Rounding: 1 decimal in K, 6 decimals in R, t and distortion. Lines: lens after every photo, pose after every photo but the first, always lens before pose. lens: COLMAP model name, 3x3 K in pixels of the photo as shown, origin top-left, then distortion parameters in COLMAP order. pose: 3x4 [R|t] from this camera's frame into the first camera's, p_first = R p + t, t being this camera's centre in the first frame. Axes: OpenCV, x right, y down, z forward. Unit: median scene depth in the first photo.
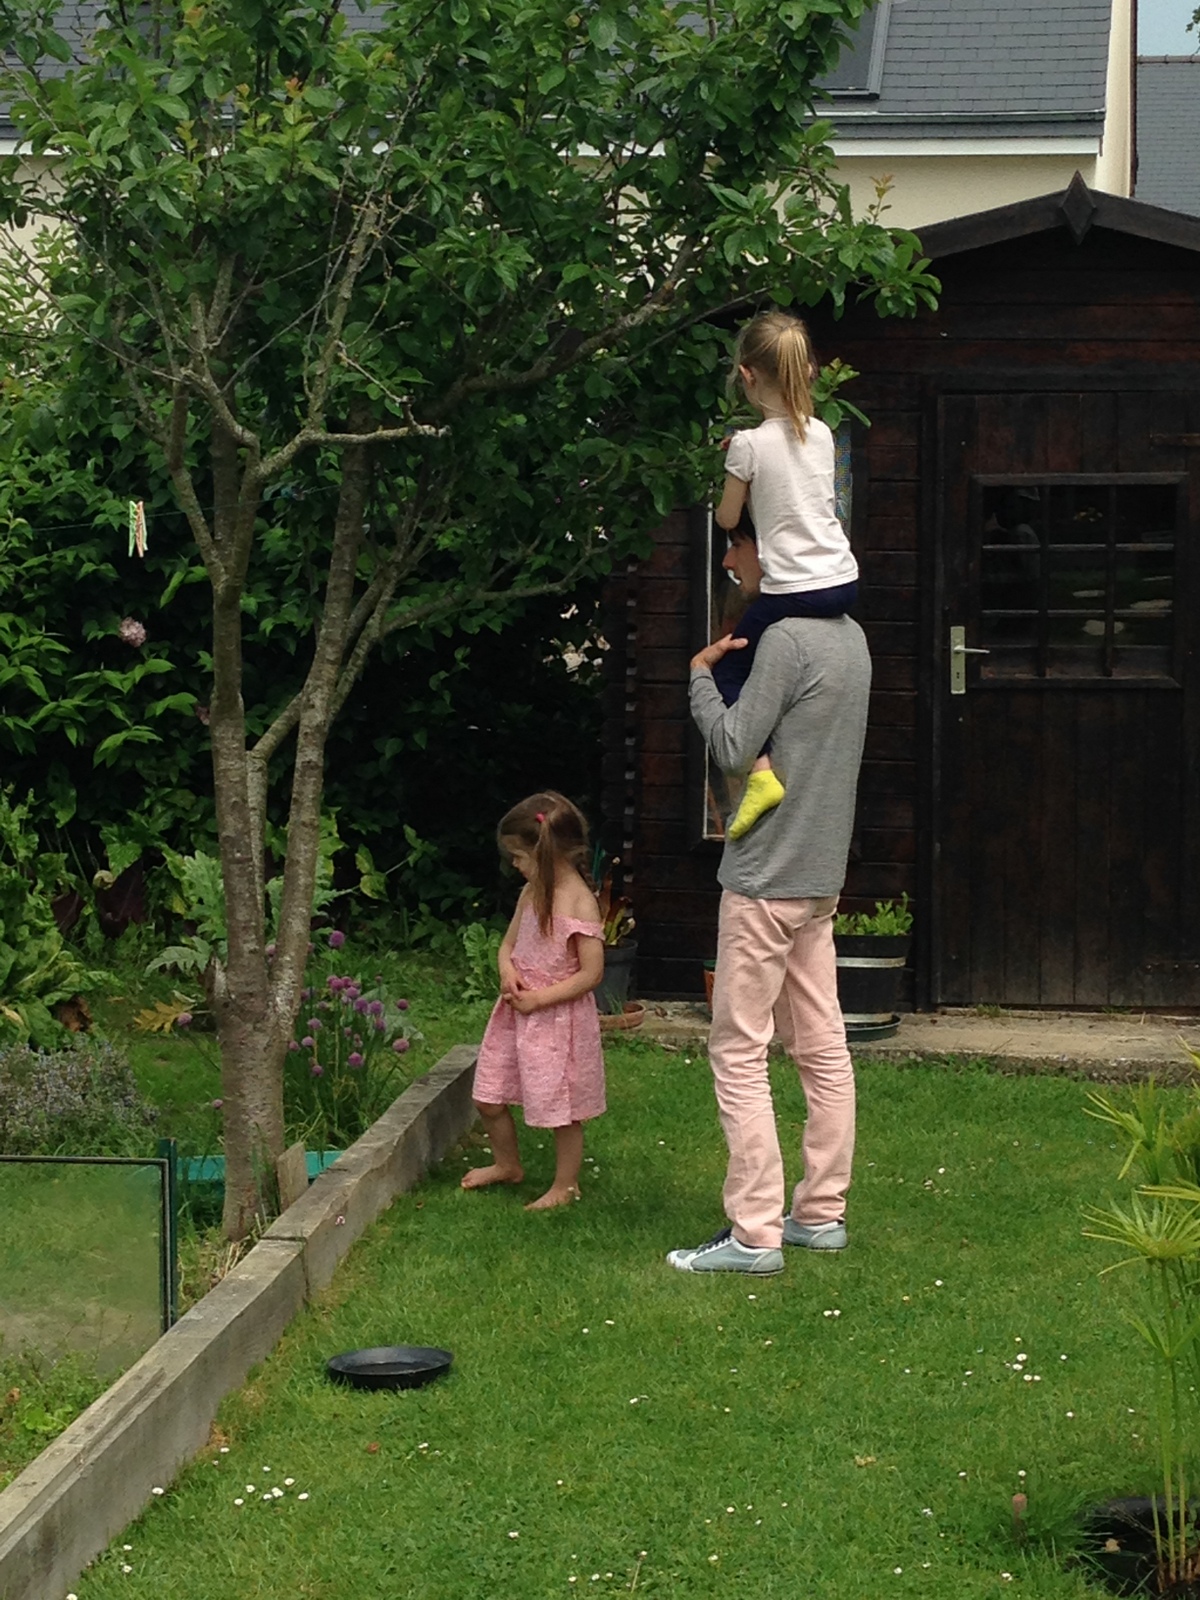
lens RADIAL K [[3301.8, 0, 600.0], [0, 3301.8, 800.0], [0, 0, 1]] dist [0.009734, 0.573884]
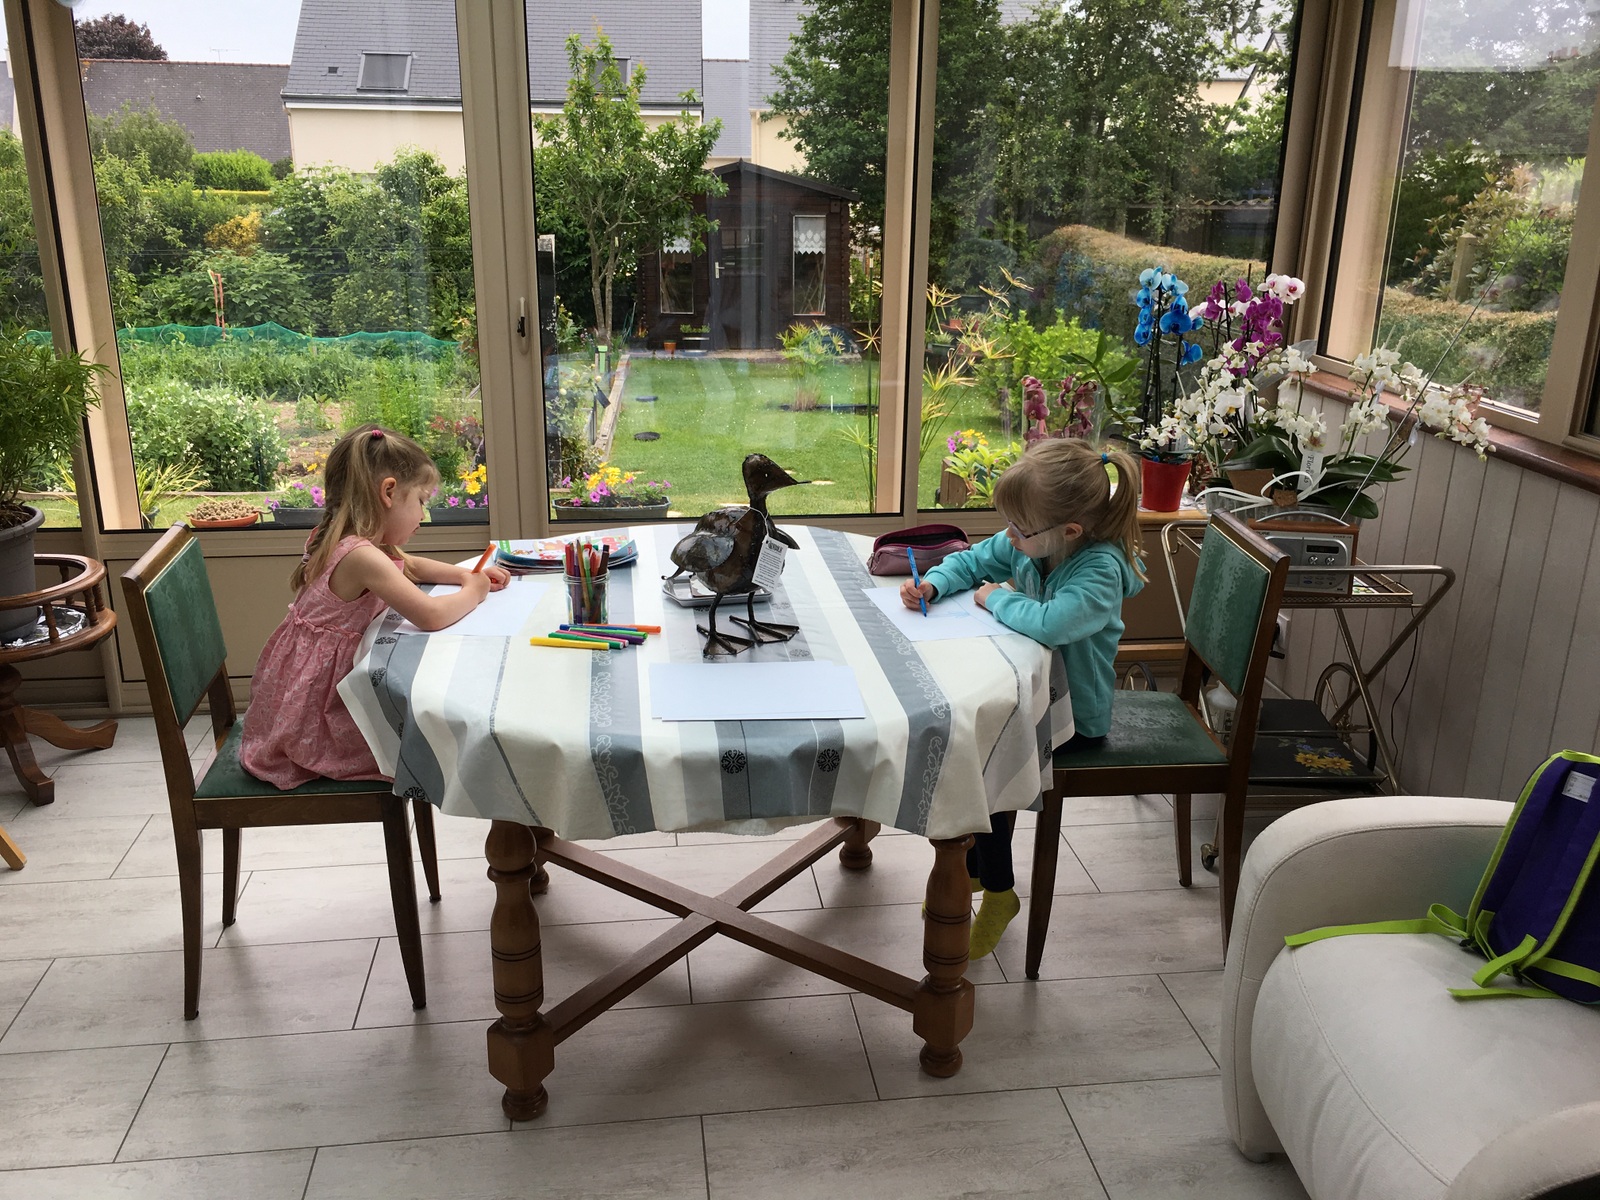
lens RADIAL K [[1380.5, 0, 785.0], [0, 1380.5, 619.2], [0, 0, 1]] dist [0.055637, -0.074734]
pose [[0.971710, -0.074168, 0.224231, -0.213173], [0.028909, 0.979624, 0.198748, 0.041680], [-0.234402, -0.186643, 0.954054, -0.742423]]
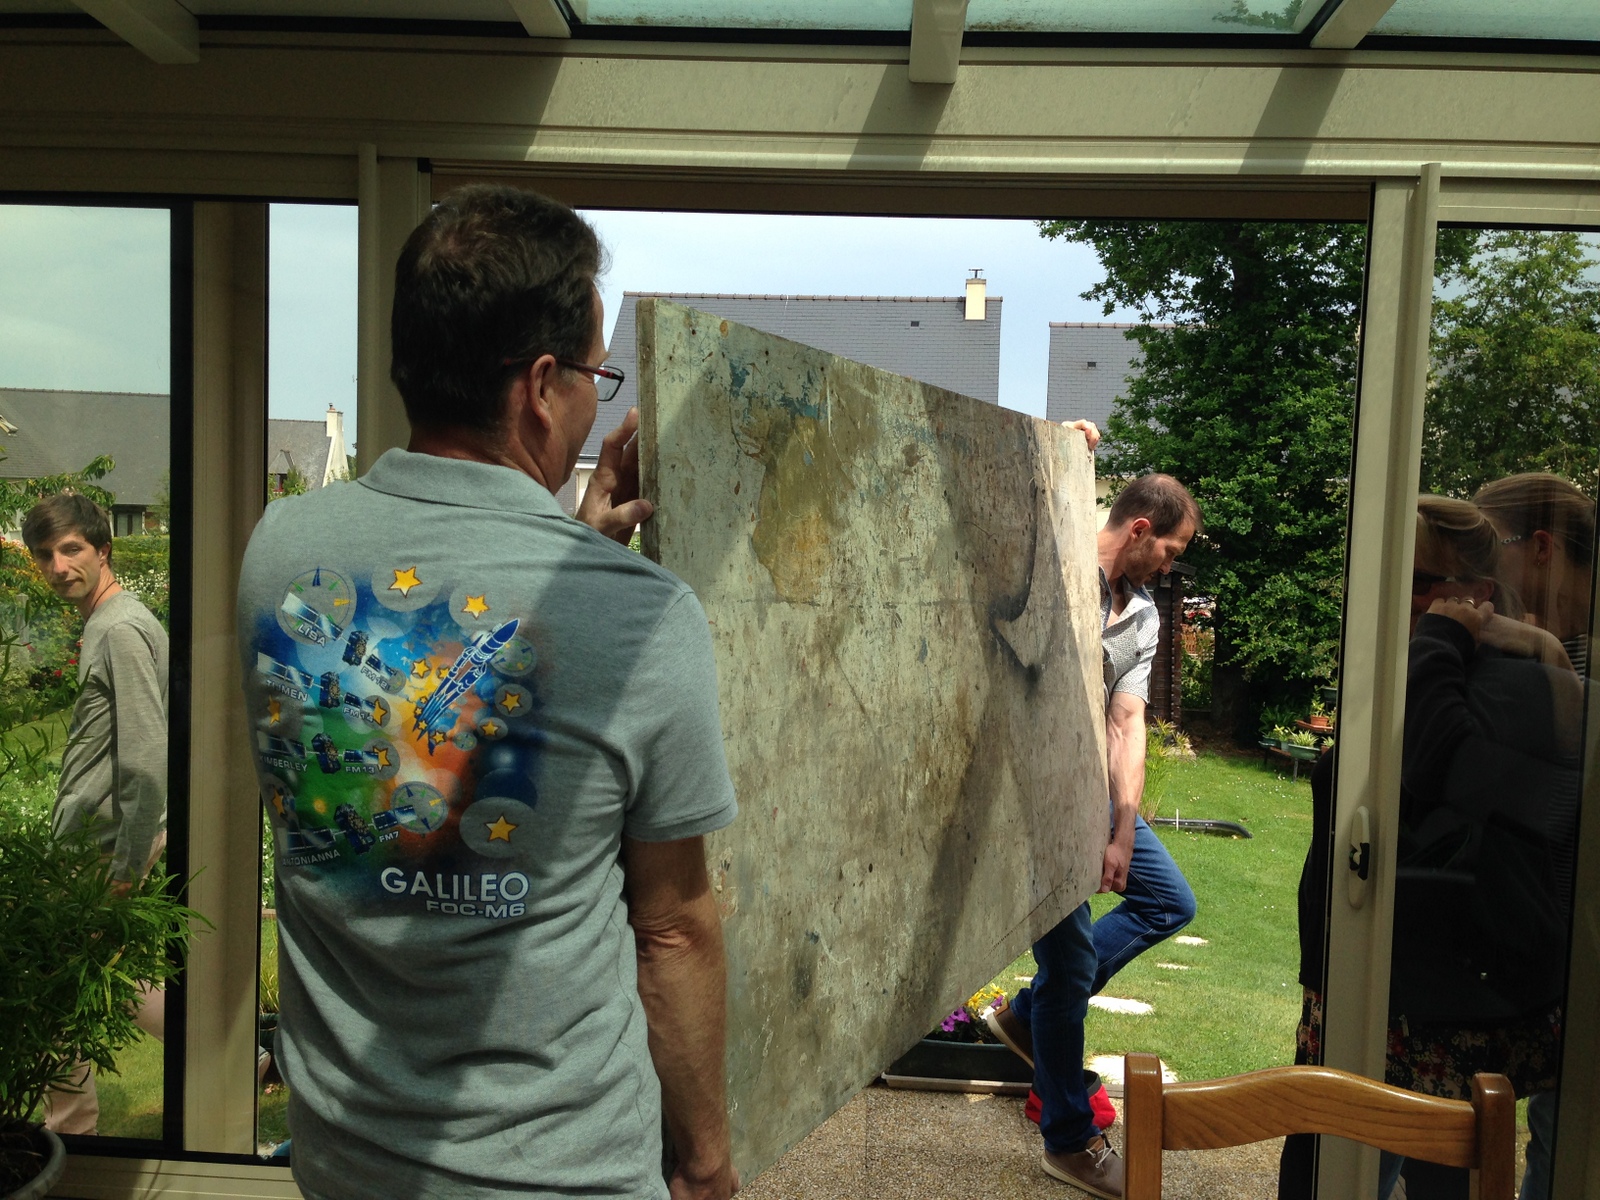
lens RADIAL K [[1475.0, 0, 762.6], [0, 1475.0, 586.7], [0, 0, 1]] dist [0.110312, -0.221136]
pose [[0.998945, 0.019491, 0.041582, -0.224831], [-0.016327, 0.997040, -0.075135, 0.019899], [-0.042923, 0.074377, 0.996306, -0.603595]]
